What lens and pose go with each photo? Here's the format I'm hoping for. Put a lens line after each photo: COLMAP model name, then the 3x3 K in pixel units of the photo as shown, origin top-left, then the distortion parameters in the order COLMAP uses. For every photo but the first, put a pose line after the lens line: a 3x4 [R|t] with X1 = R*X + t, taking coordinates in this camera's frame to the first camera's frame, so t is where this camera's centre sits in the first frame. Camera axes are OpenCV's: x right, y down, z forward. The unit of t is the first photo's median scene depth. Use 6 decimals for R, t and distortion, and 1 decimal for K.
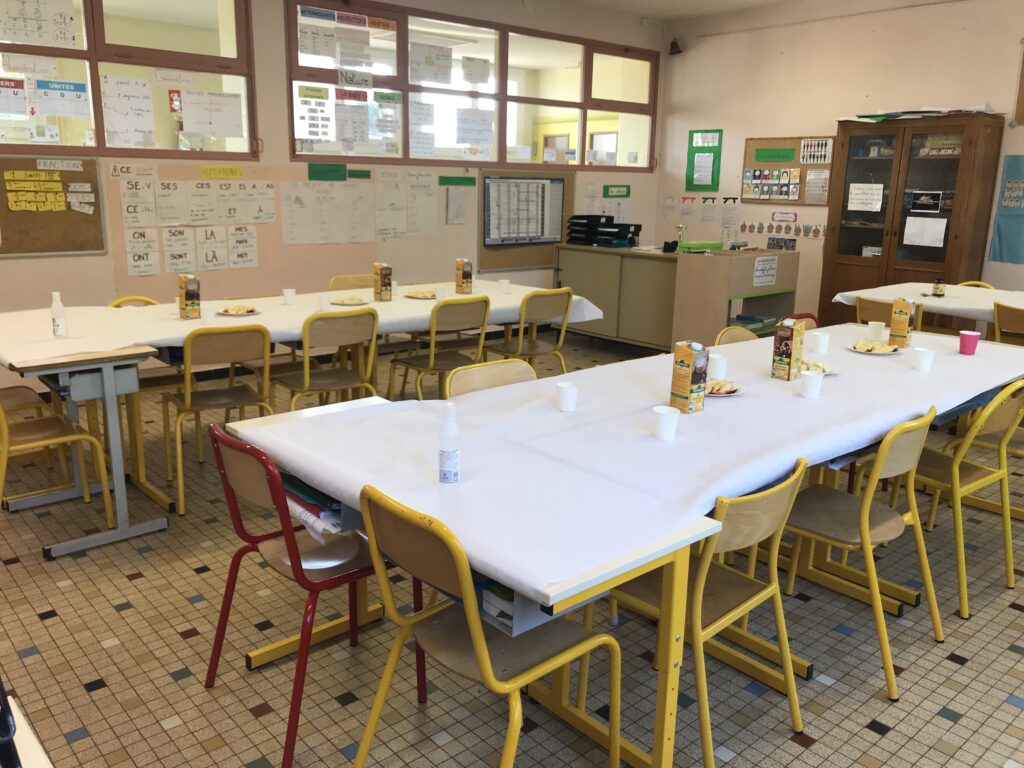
lens RADIAL K [[824.1, 0, 512.0], [0, 824.1, 384.0], [0, 0, 1]] dist [-0.065952, -0.002440]
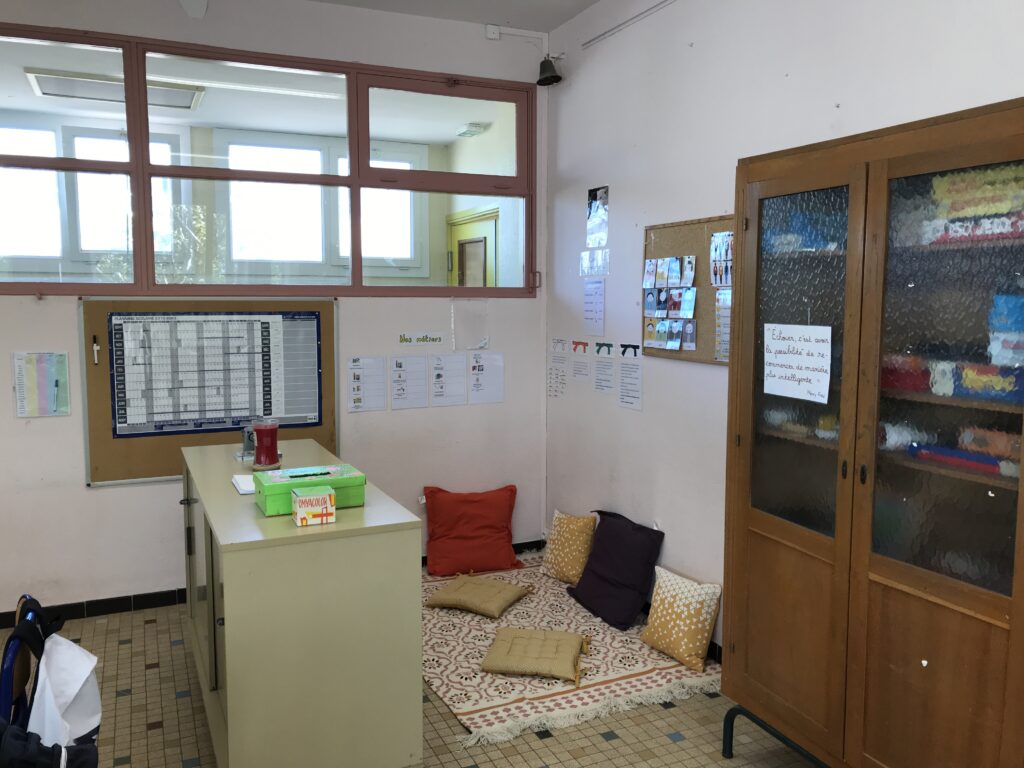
lens RADIAL K [[841.2, 0, 513.2], [0, 841.2, 369.3], [0, 0, 1]] dist [-0.003133, -0.001132]
pose [[0.959125, 0.013579, -0.282656, 0.356959], [-0.056631, 0.987853, -0.144706, -0.139398], [0.277257, 0.154798, 0.948244, 0.512418]]
